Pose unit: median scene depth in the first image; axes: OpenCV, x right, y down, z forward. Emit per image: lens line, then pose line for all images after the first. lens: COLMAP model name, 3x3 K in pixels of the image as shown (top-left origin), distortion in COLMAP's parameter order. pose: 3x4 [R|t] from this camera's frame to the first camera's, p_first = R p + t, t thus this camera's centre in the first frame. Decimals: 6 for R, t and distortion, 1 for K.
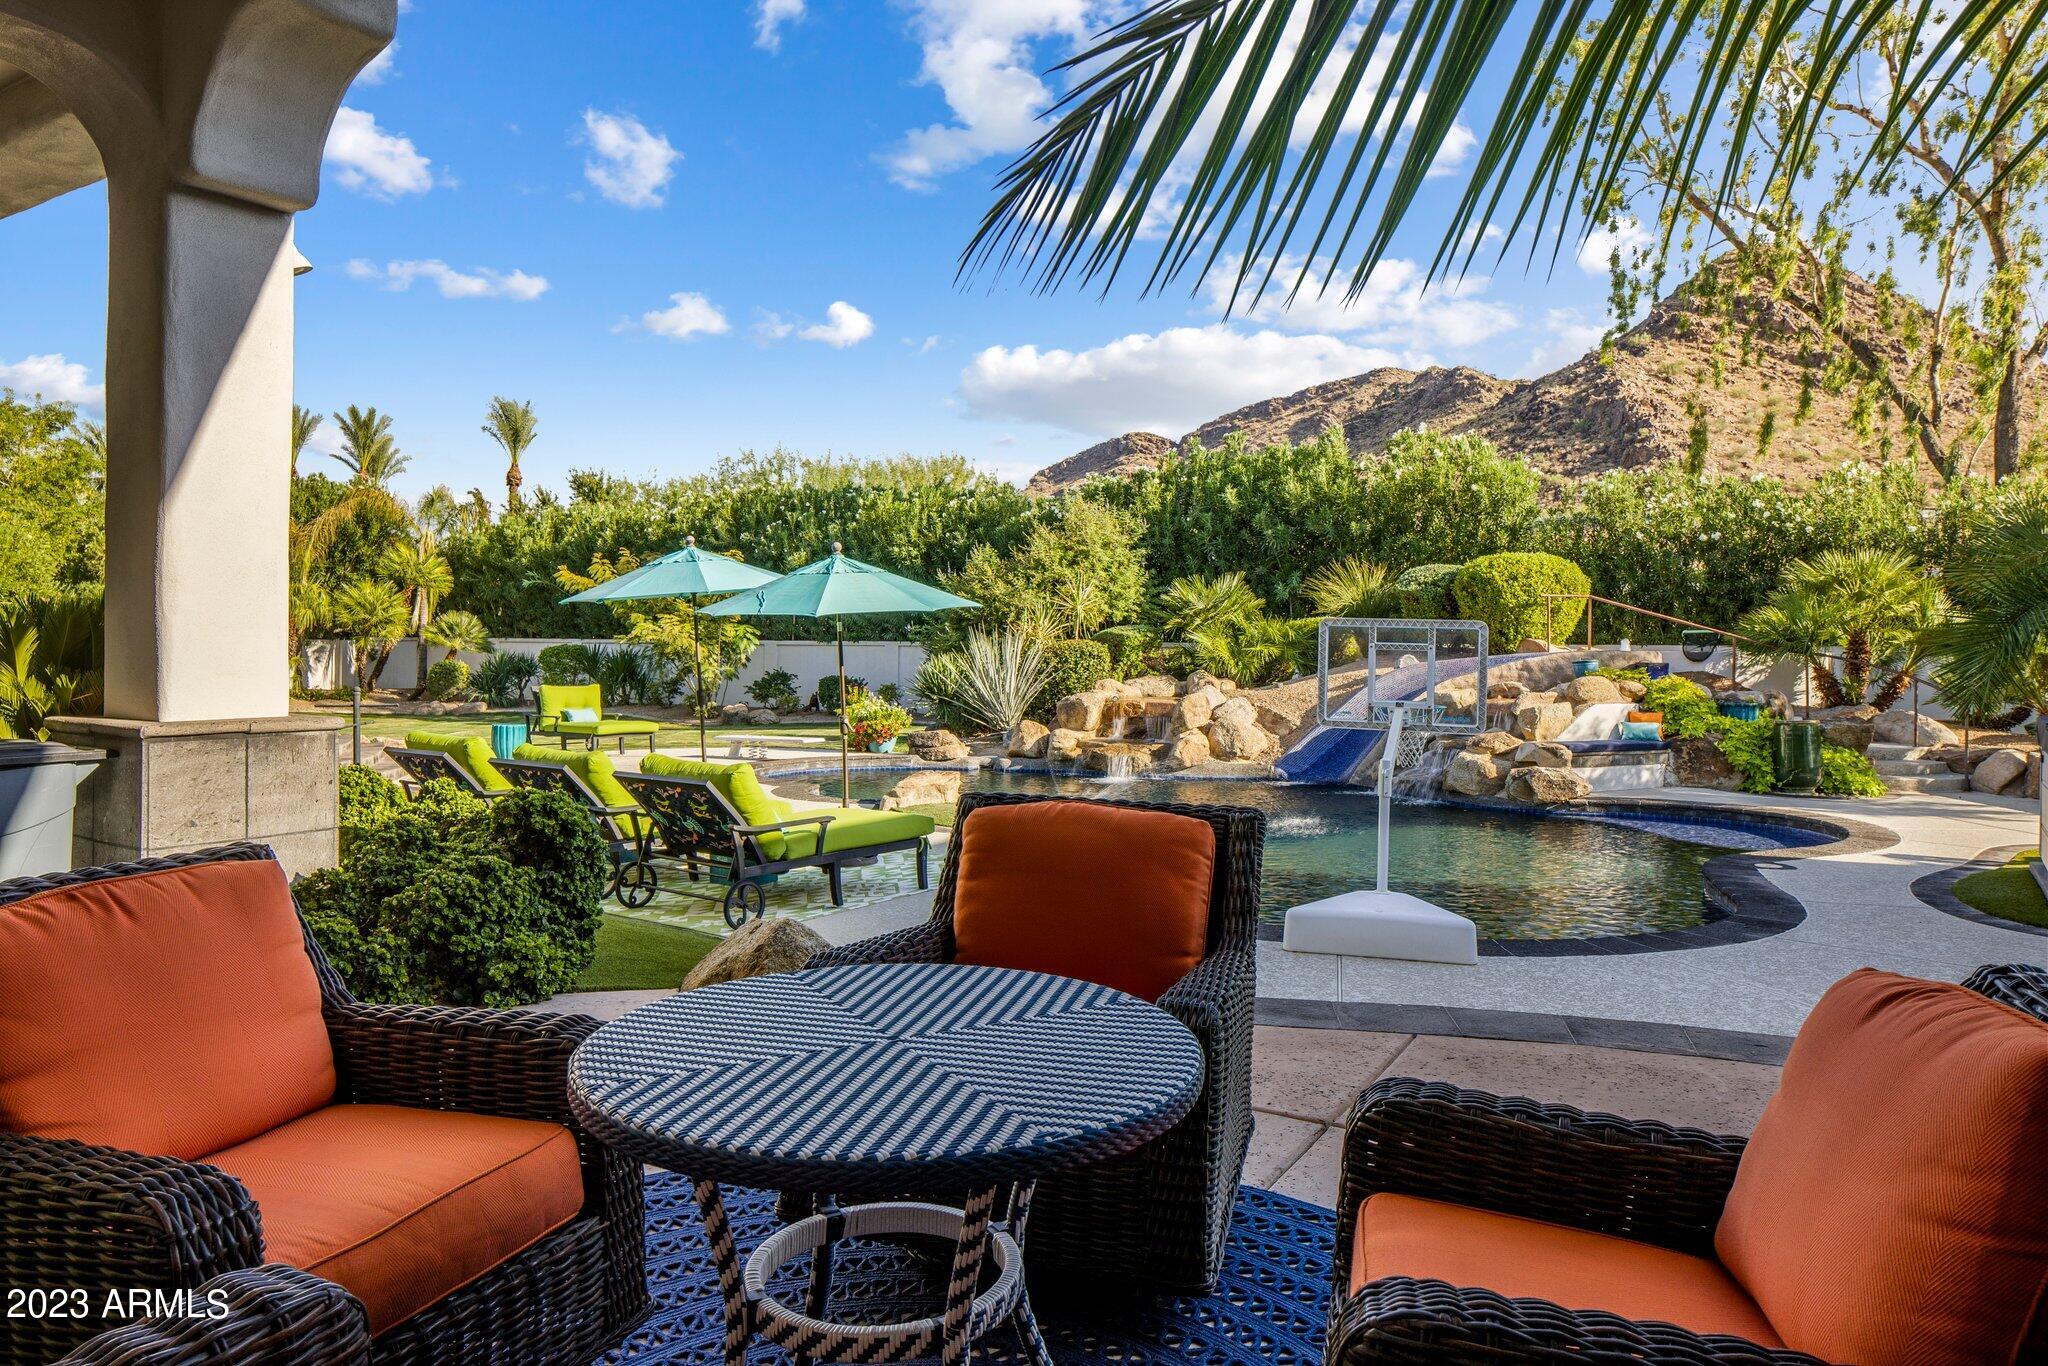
lens RADIAL K [[1409.5, 0, 1025.7], [0, 1409.5, 653.0], [0, 0, 1]] dist [0.000963, 0.001005]
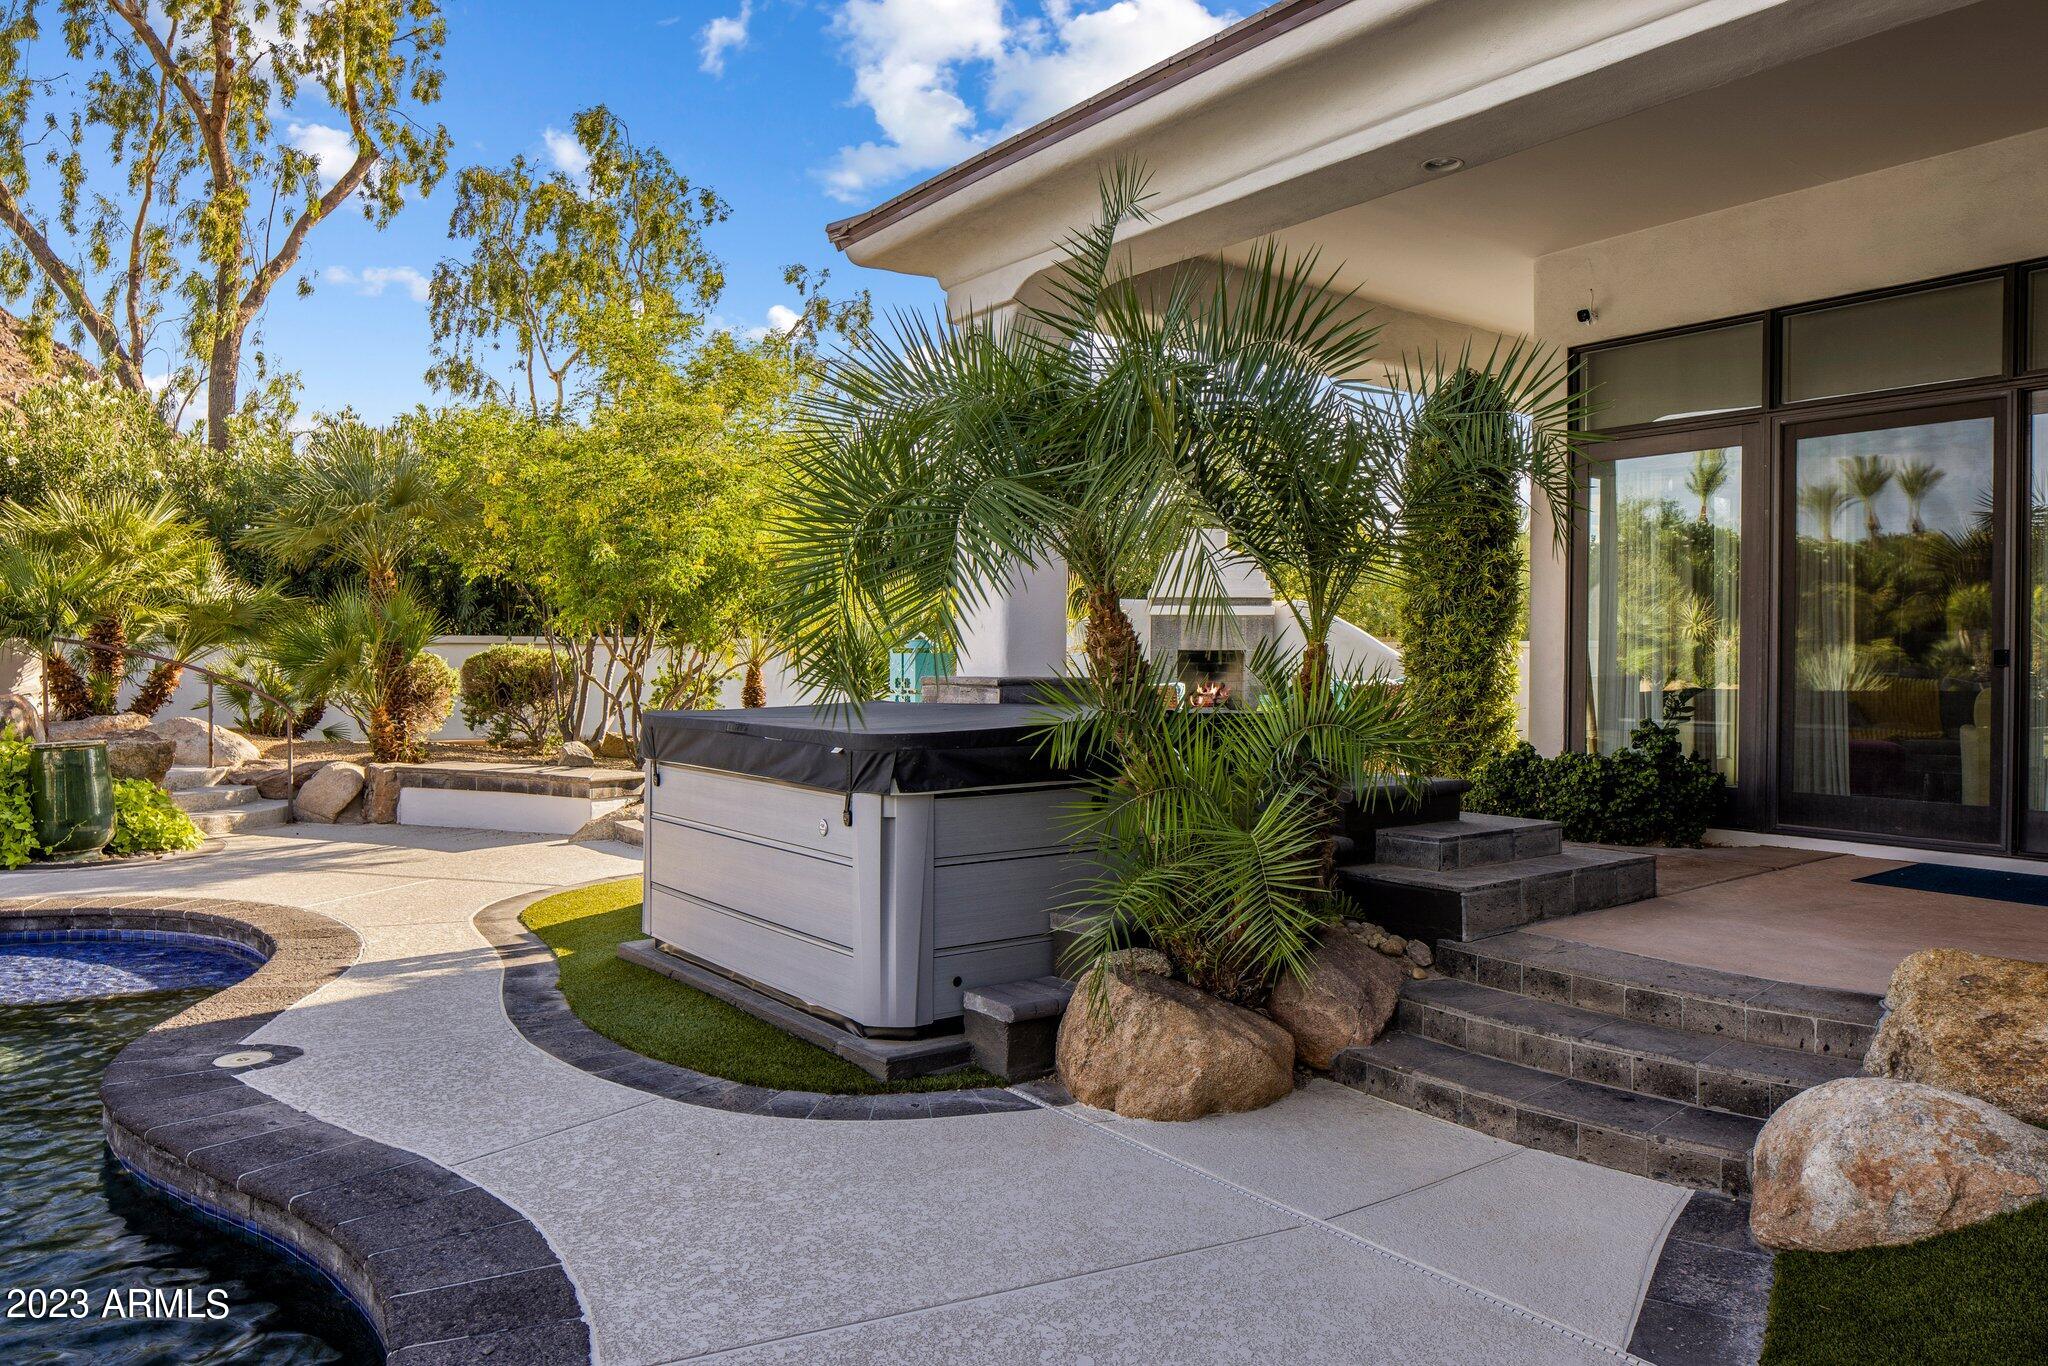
lens RADIAL K [[1409.5, 0, 1025.7], [0, 1409.5, 653.0], [0, 0, 1]] dist [0.000963, 0.001005]
pose [[0.360559, -0.003086, 0.932731, 0.104068], [0.006925, 0.999976, 0.000631, 0.009869], [-0.932711, 0.006231, 0.360572, 0.329962]]
